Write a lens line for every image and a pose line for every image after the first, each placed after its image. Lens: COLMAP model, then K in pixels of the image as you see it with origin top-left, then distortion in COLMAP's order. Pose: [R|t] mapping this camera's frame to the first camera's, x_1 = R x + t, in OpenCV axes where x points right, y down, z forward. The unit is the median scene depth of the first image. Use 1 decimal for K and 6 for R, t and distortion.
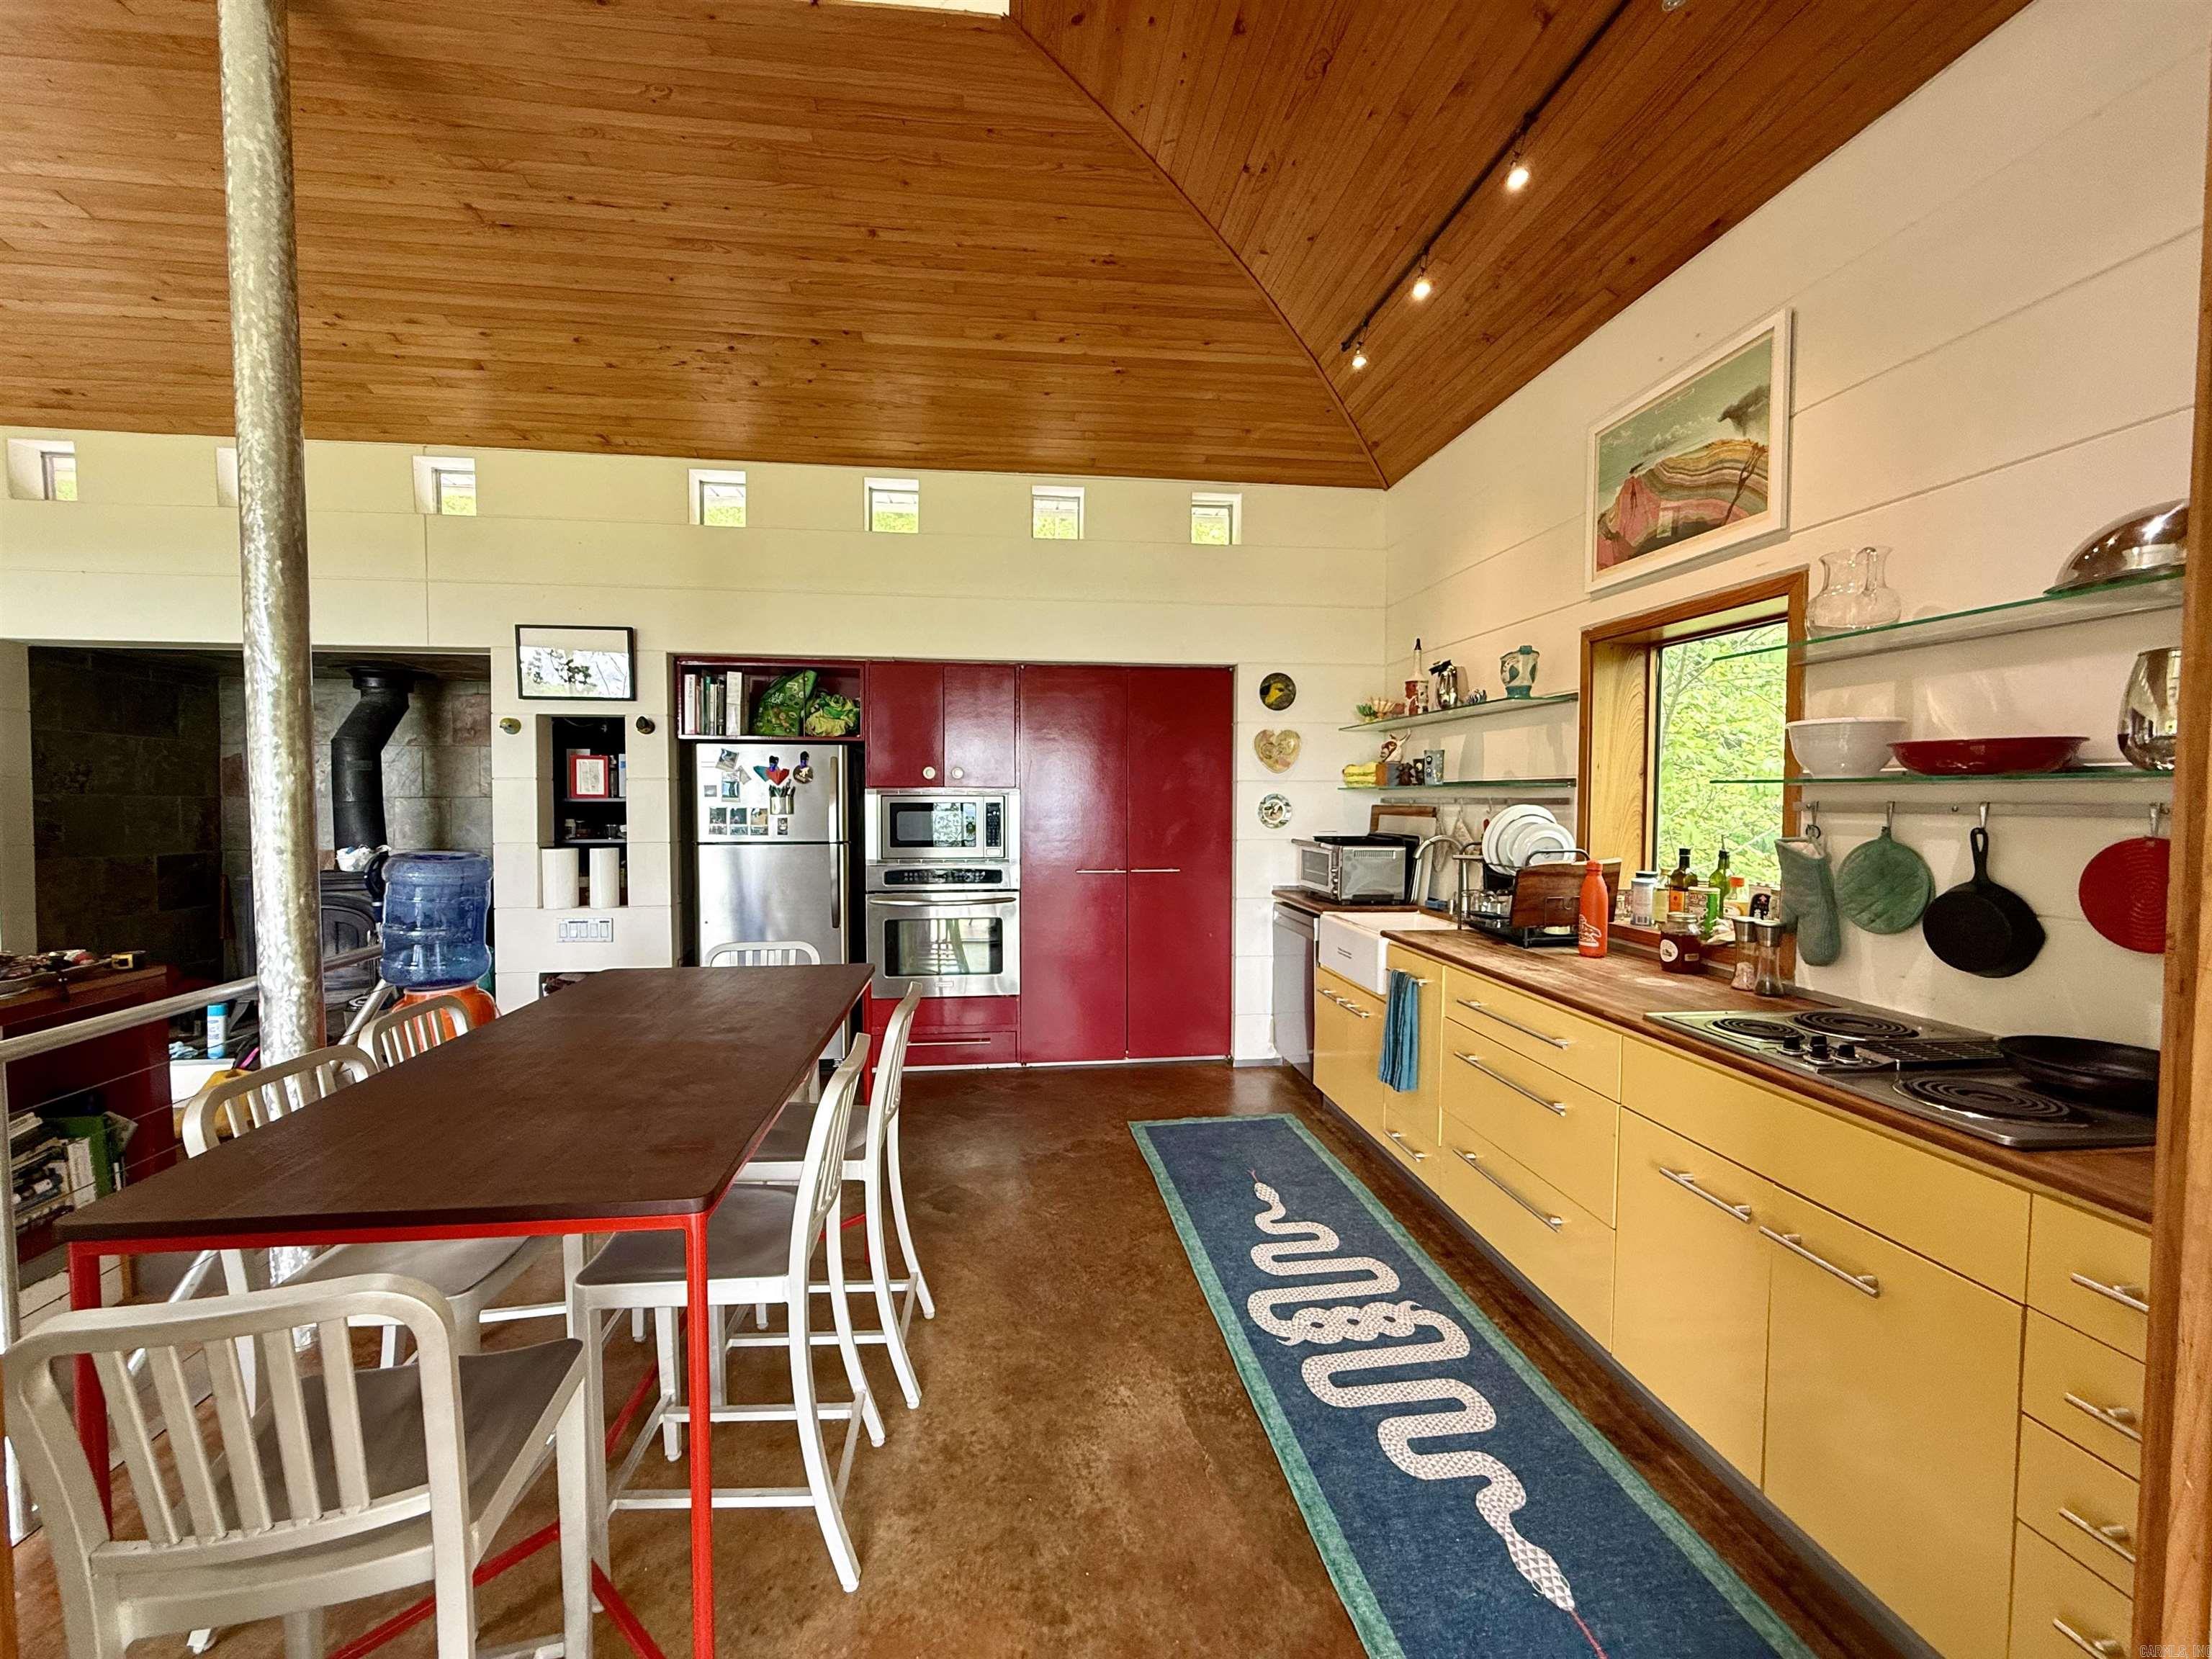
lens RADIAL K [[885.9, 0, 1103.0], [0, 885.9, 832.0], [0, 0, 1]] dist [-0.000543, 0.000597]
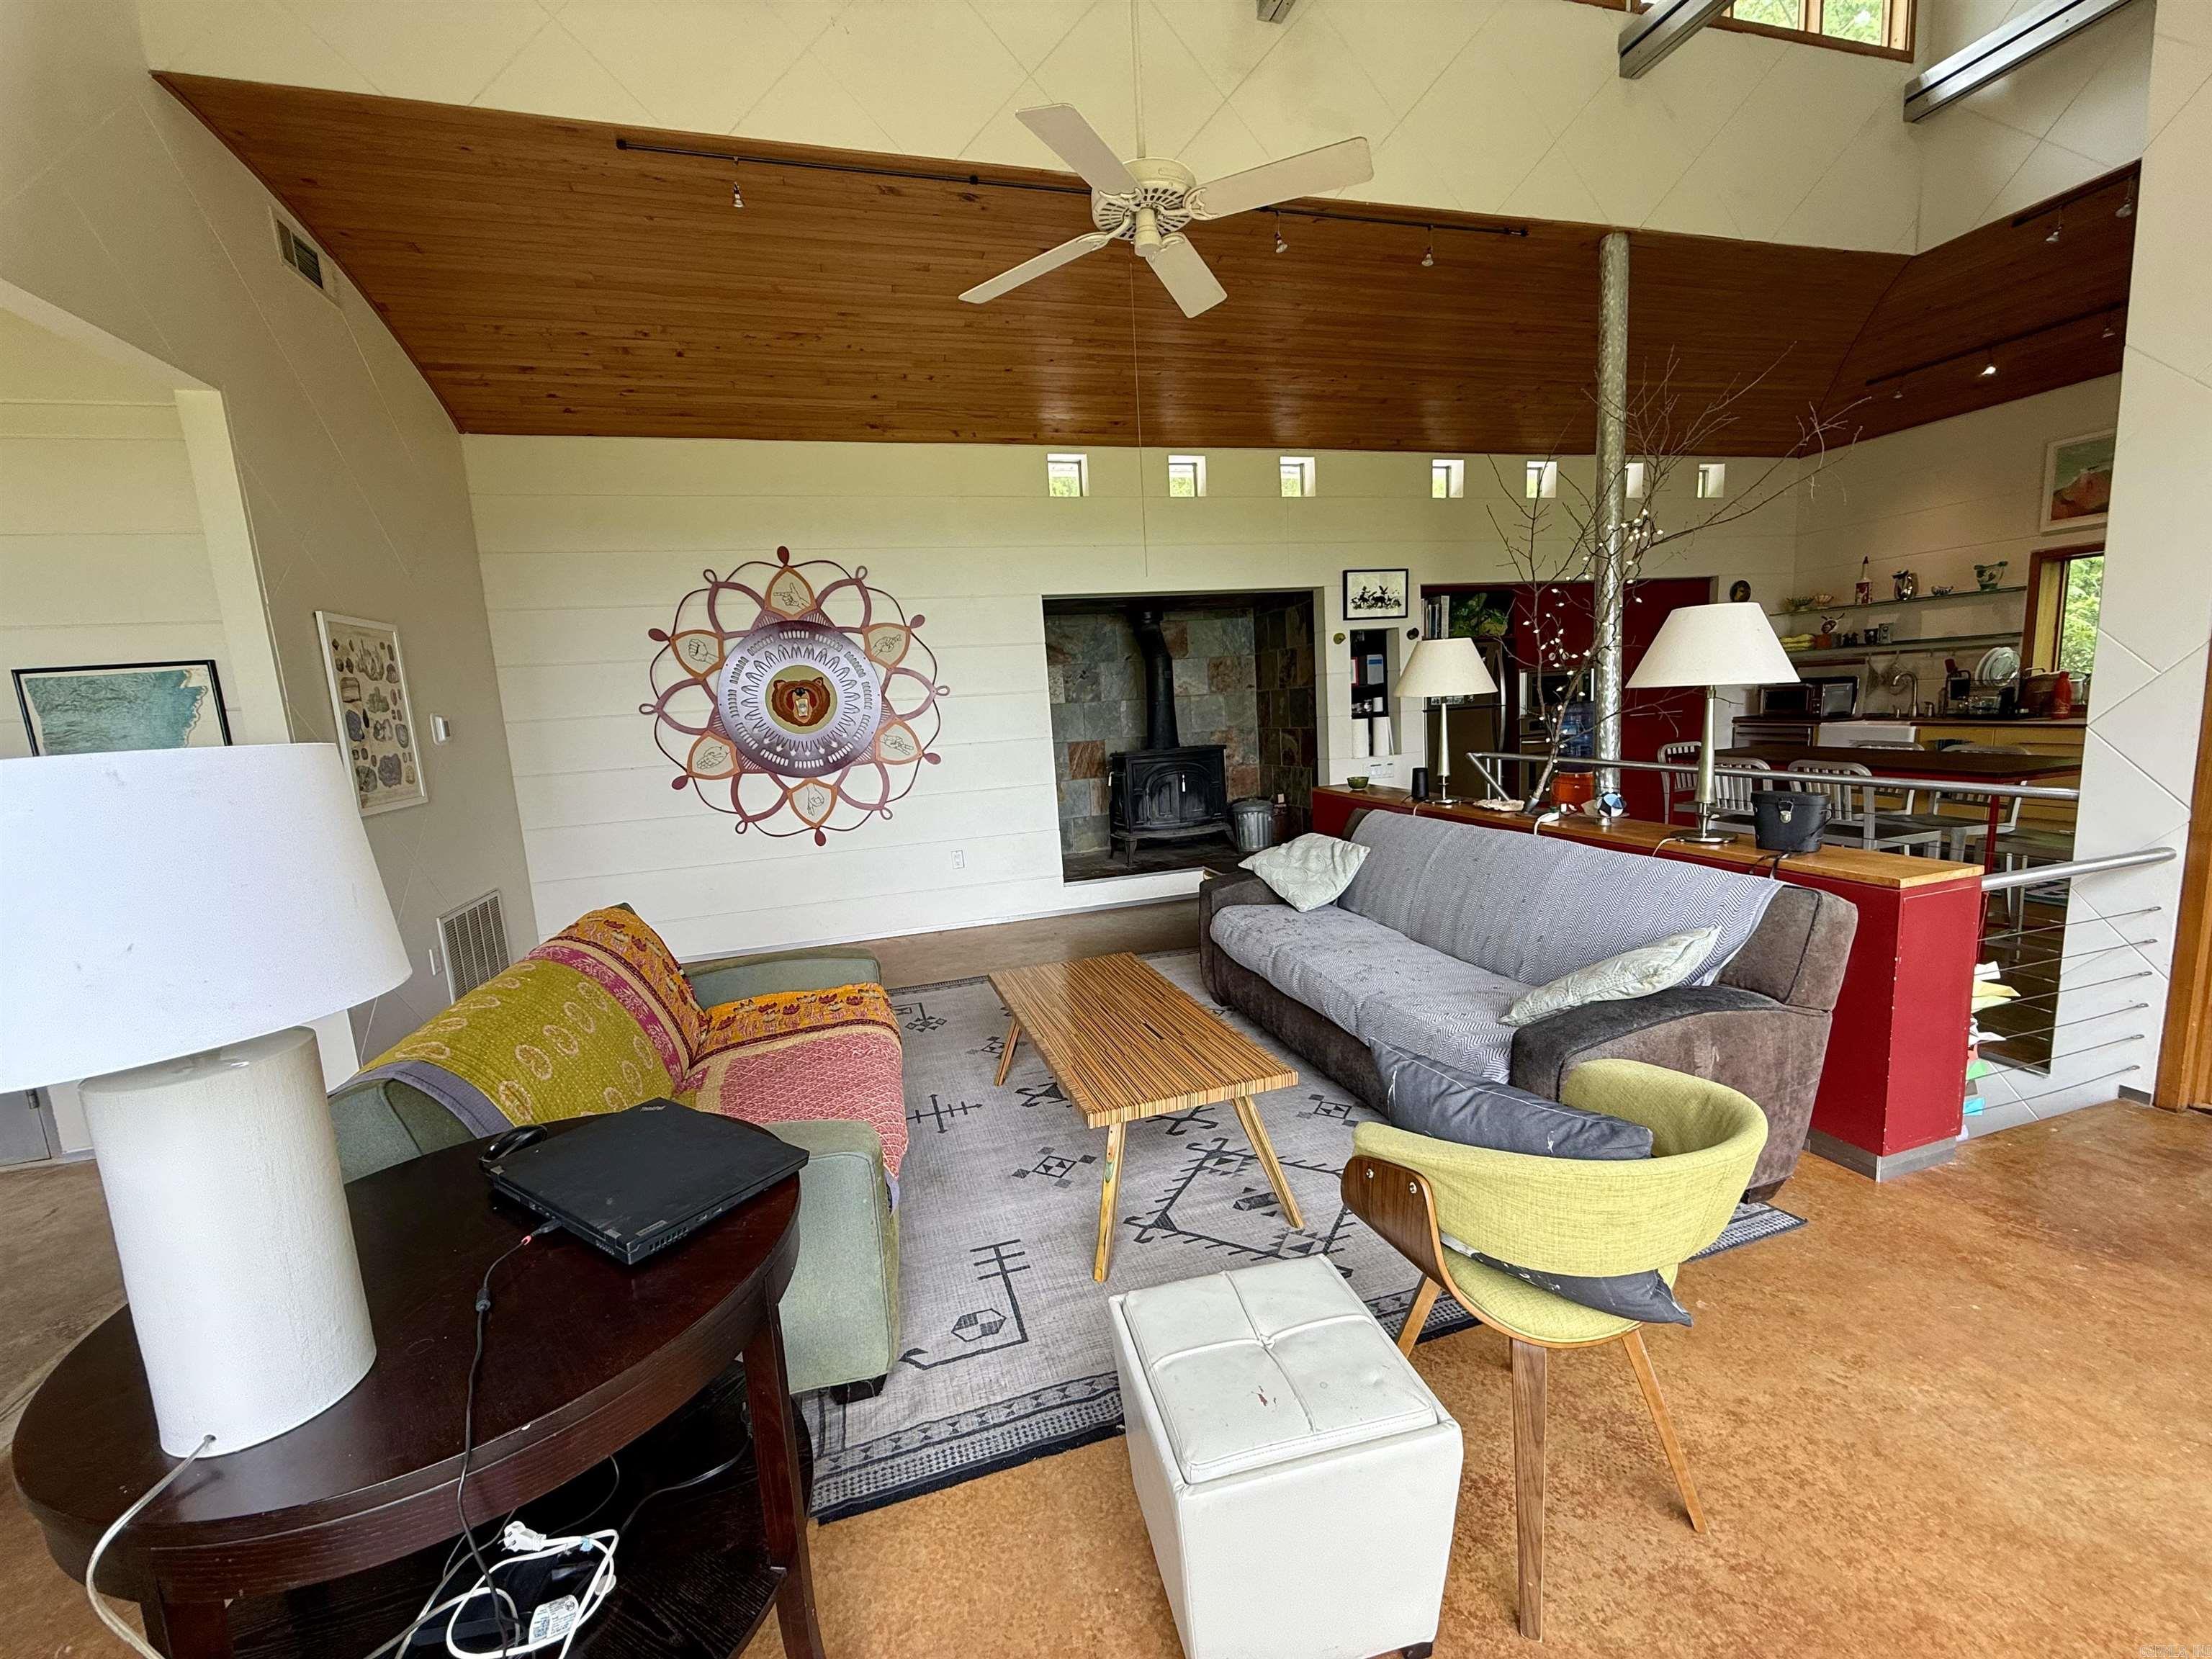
lens RADIAL K [[885.9, 0, 1089.1], [0, 885.9, 829.0], [0, 0, 1]] dist [-0.000543, 0.000597]
pose [[0.986075, -0.082915, 0.144154, -2.170222], [0.068495, 0.992395, 0.102278, 0.032799], [-0.151538, -0.090981, 0.984255, -0.748719]]
